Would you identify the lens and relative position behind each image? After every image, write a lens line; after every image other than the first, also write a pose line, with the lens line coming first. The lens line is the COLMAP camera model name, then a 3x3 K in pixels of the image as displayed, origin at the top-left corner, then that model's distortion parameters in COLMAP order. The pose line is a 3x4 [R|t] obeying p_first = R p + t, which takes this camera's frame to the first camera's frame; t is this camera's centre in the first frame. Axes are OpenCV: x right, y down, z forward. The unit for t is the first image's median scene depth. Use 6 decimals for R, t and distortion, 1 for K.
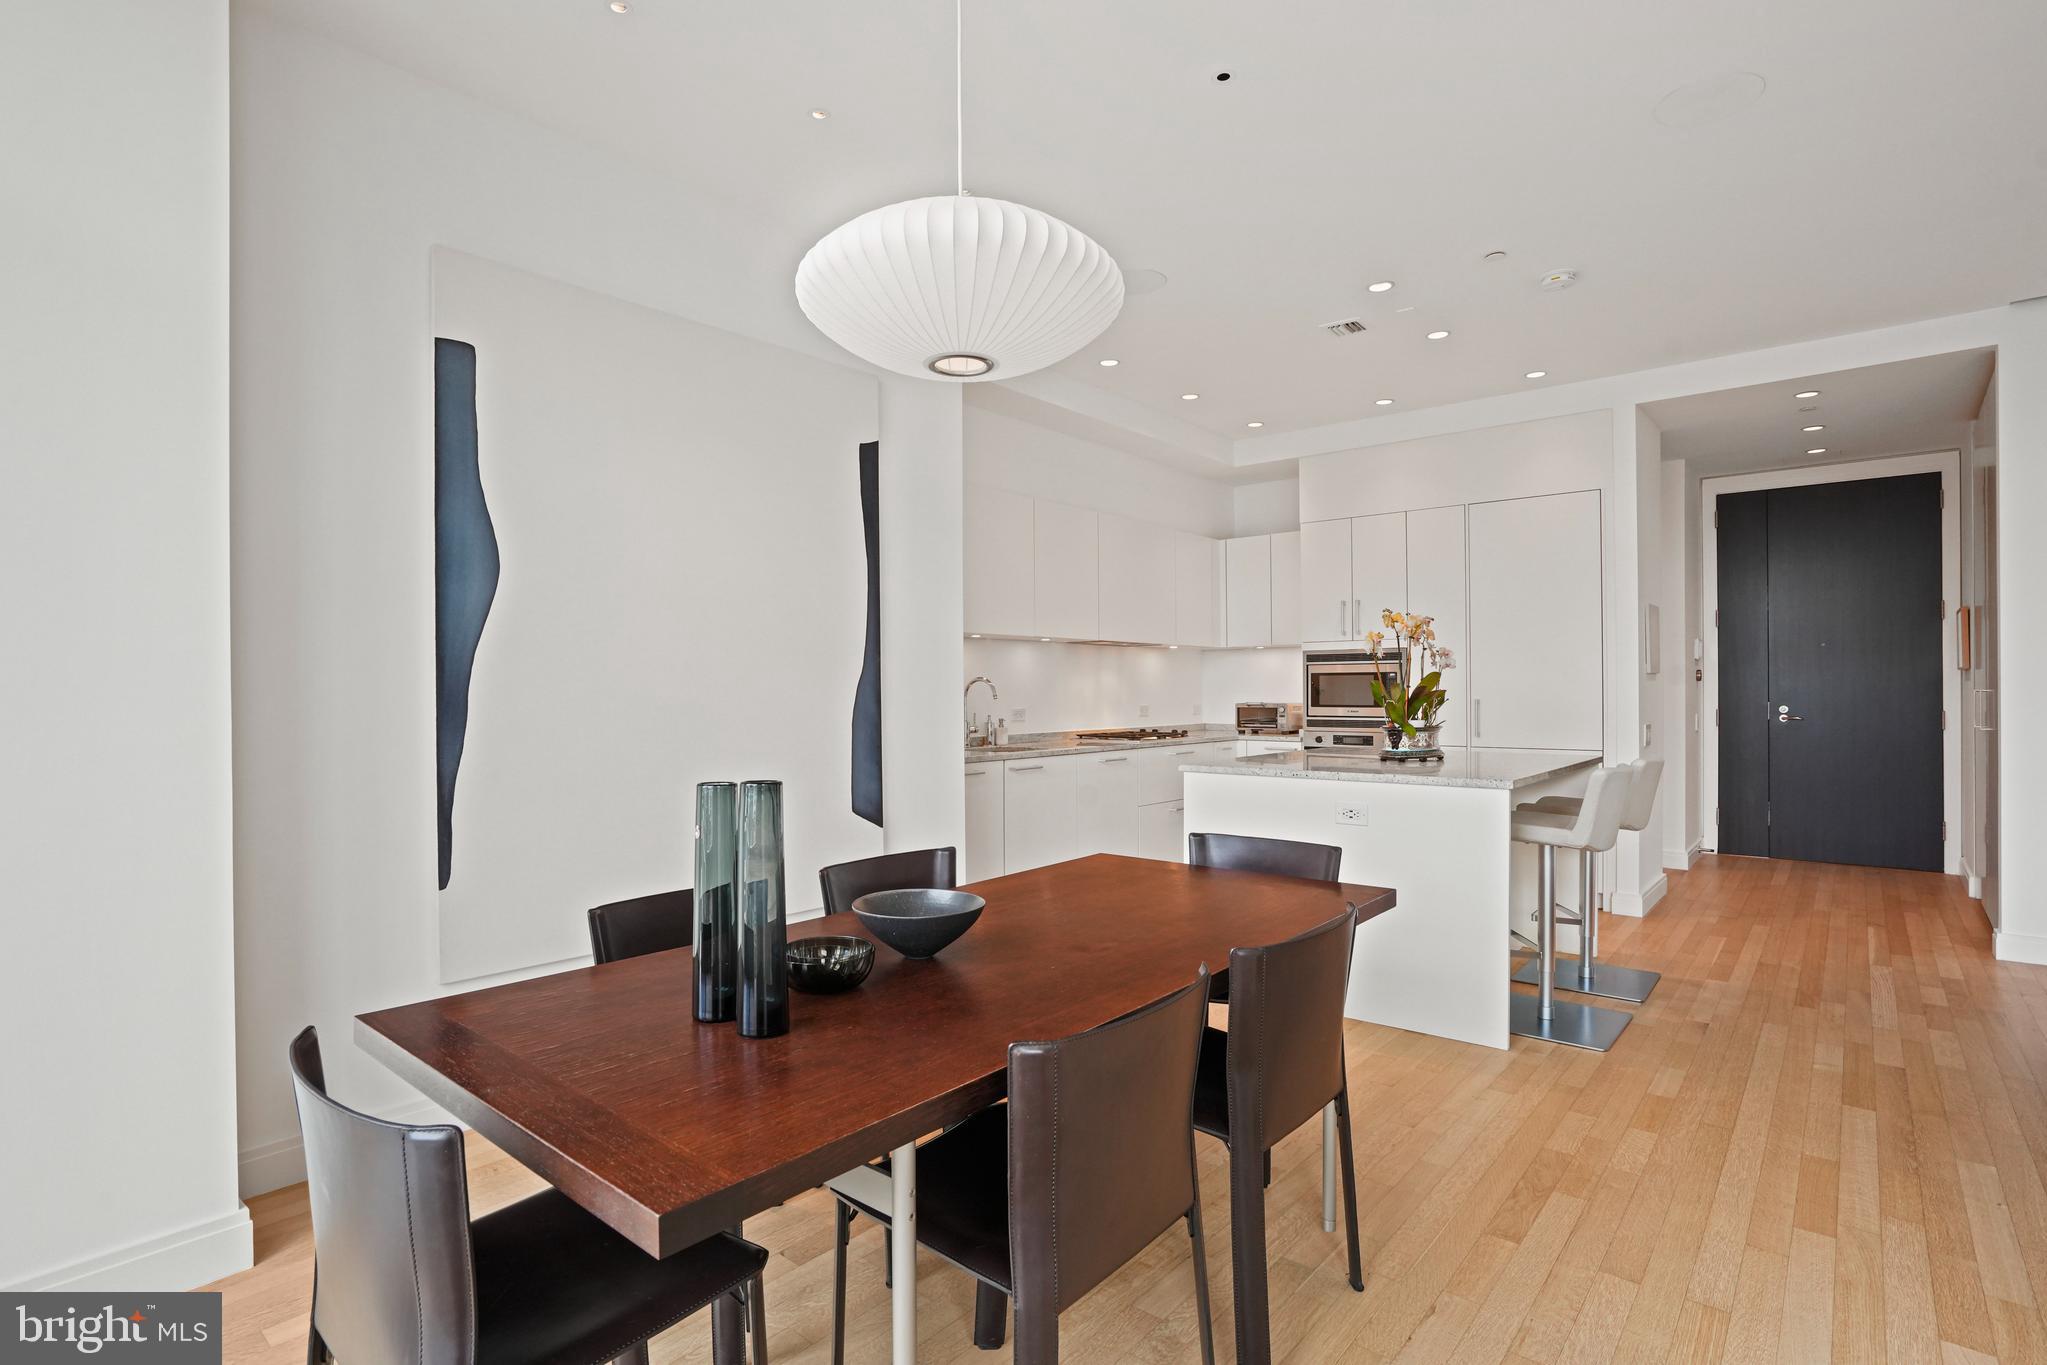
lens RADIAL K [[1028.9, 0, 990.3], [0, 1028.9, 685.5], [0, 0, 1]] dist [-0.043534, 0.000011]
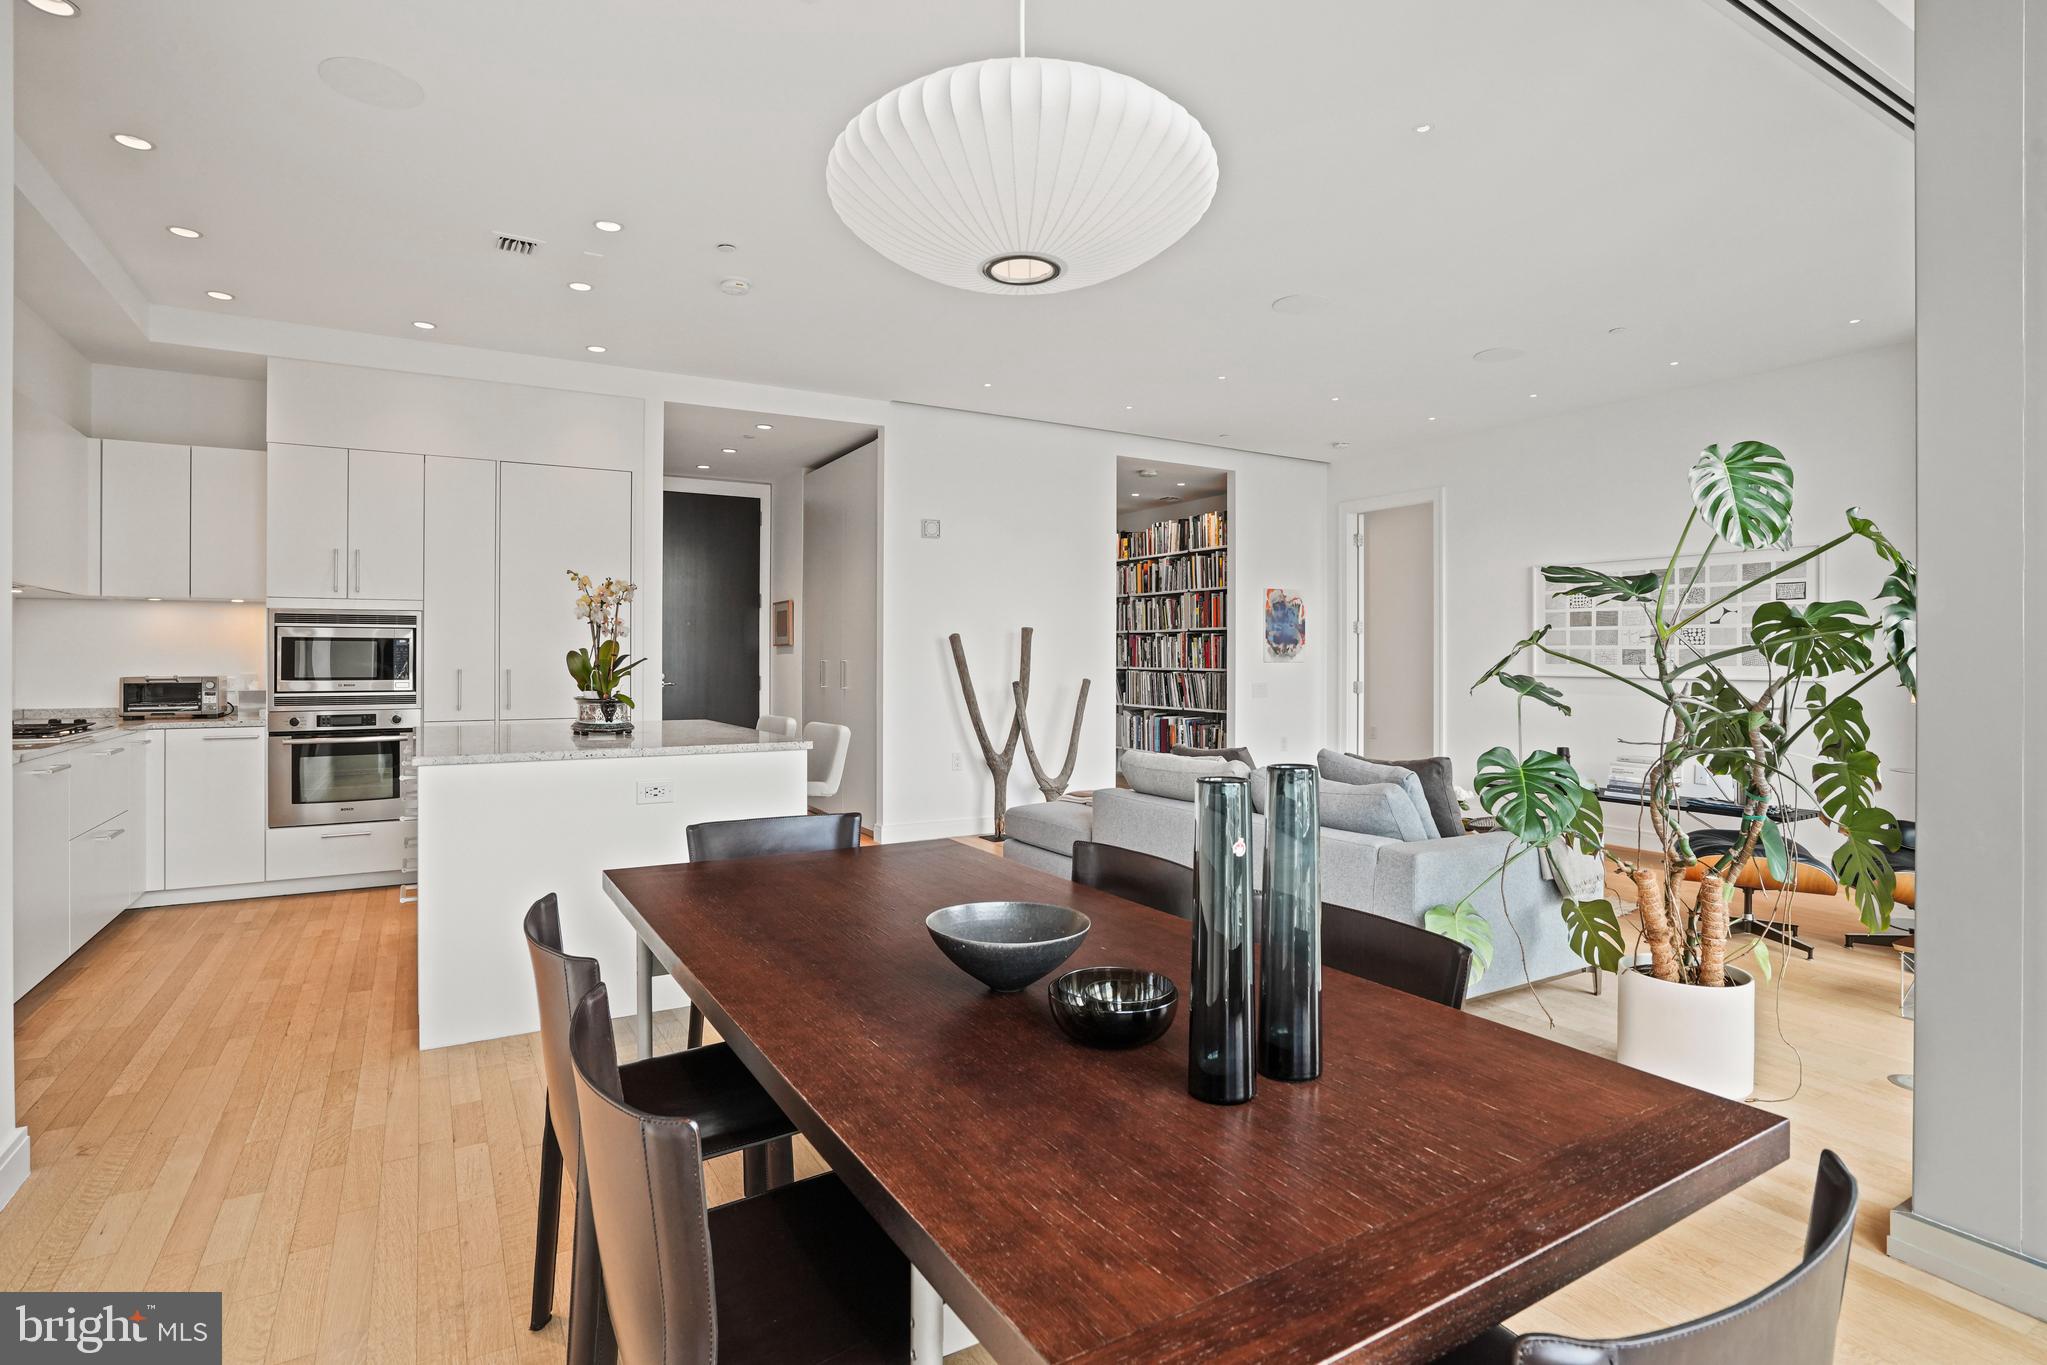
lens RADIAL K [[1031.2, 0, 1030.0], [0, 1031.2, 661.3], [0, 0, 1]] dist [-0.028707, -0.000226]
pose [[0.290553, 0.001090, 0.956858, -0.267173], [-0.006886, 0.999976, 0.000952, 0.001813], [-0.956834, -0.006866, 0.290554, 0.238749]]
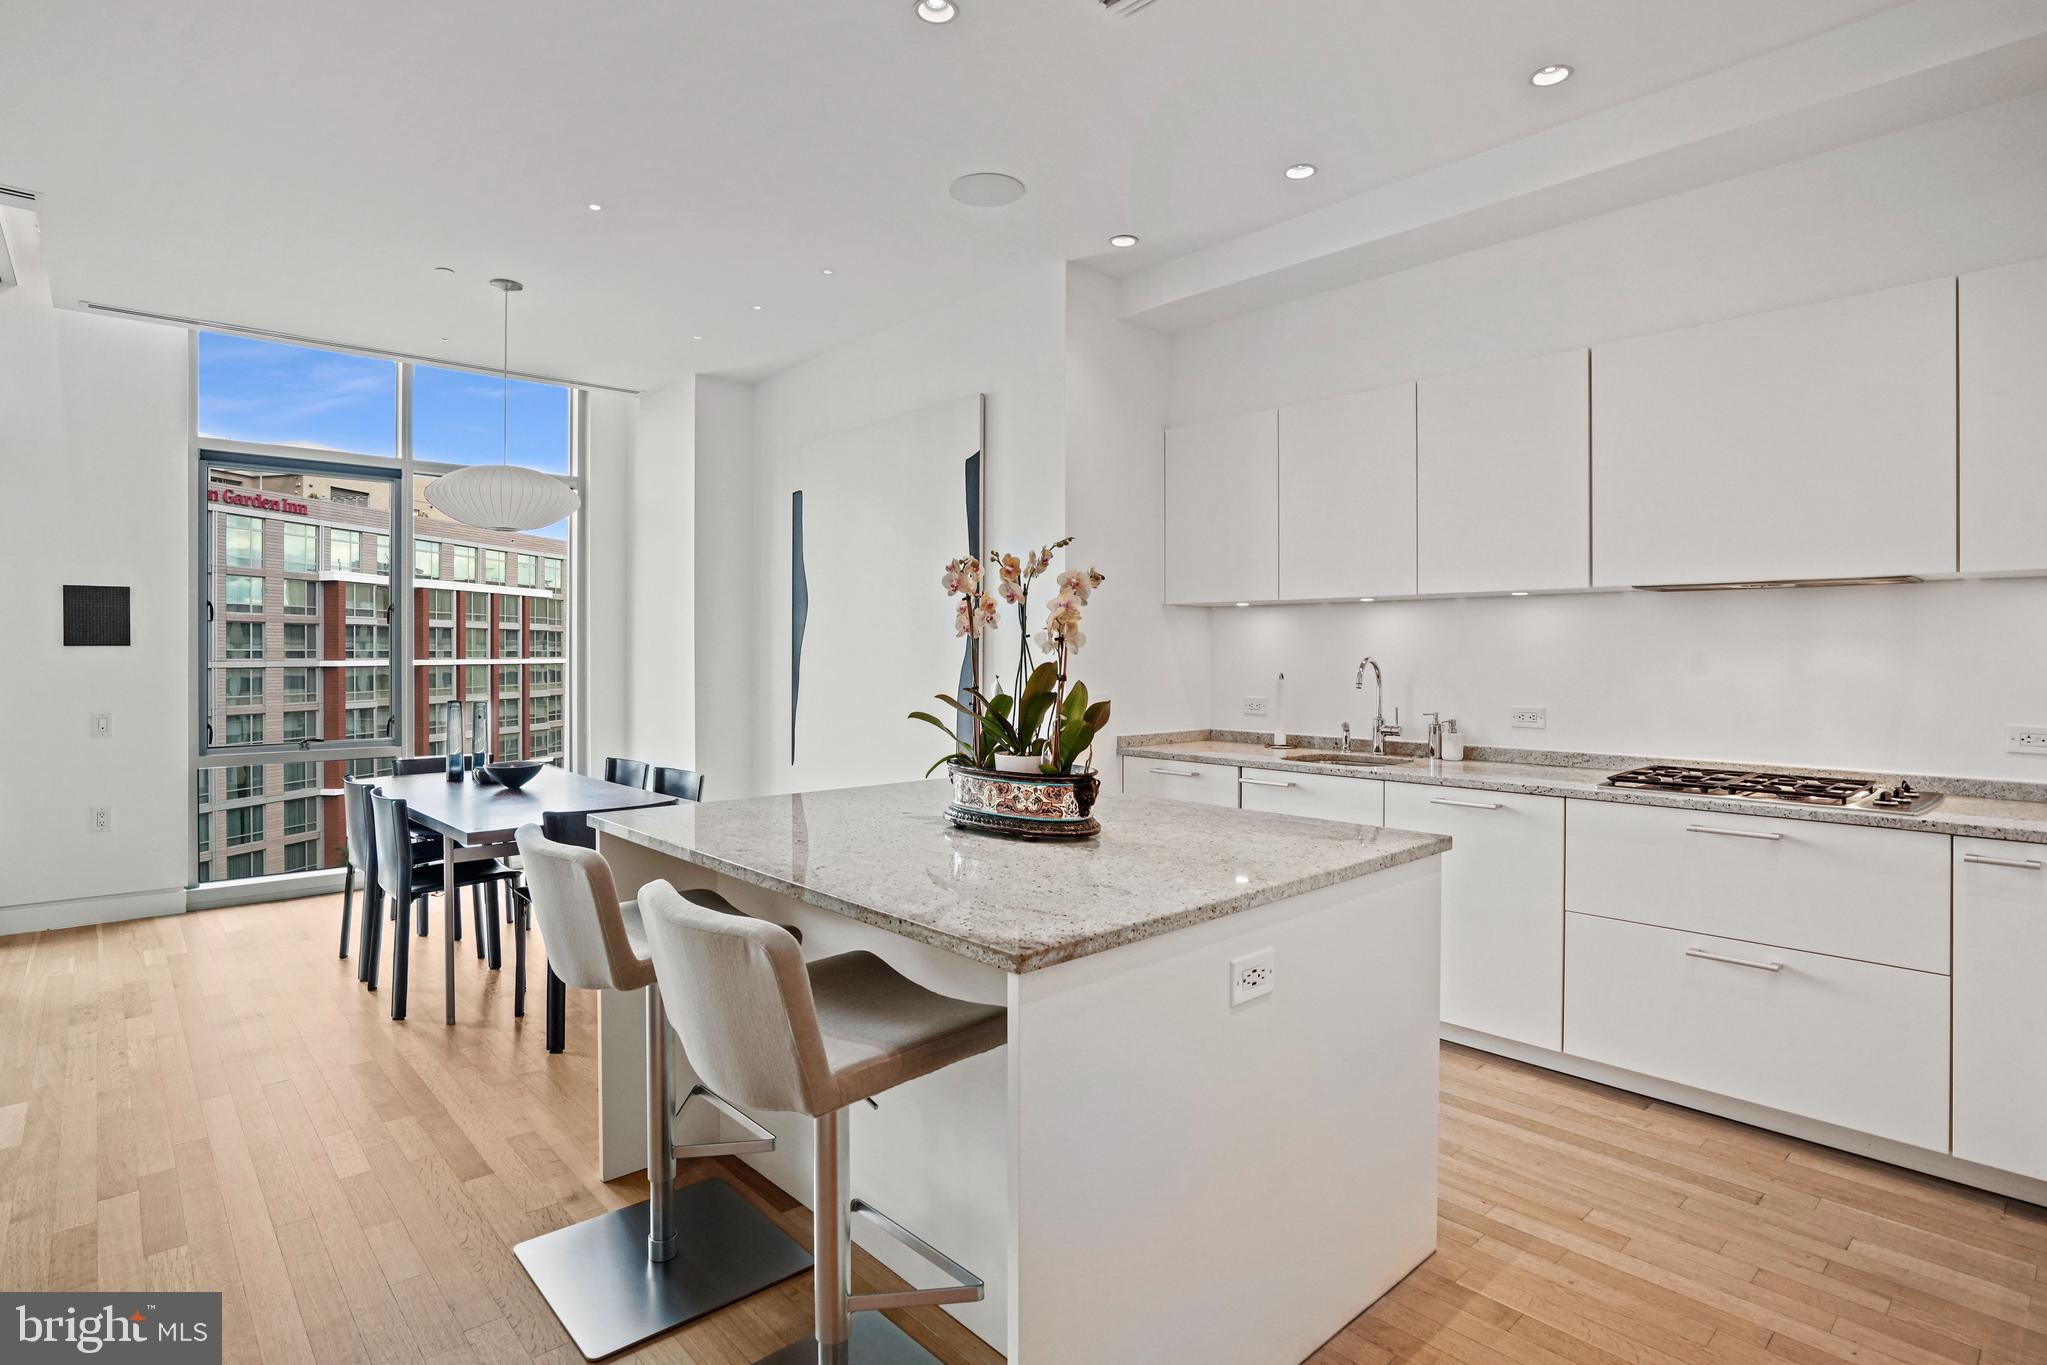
lens RADIAL K [[1028.9, 0, 990.3], [0, 1028.9, 685.5], [0, 0, 1]] dist [-0.043534, 0.000011]
pose [[-0.101867, 0.003636, -0.994791, 0.718481], [-0.024893, 0.999671, 0.006203, 0.010358], [0.994486, 0.025395, -0.101743, 0.795703]]
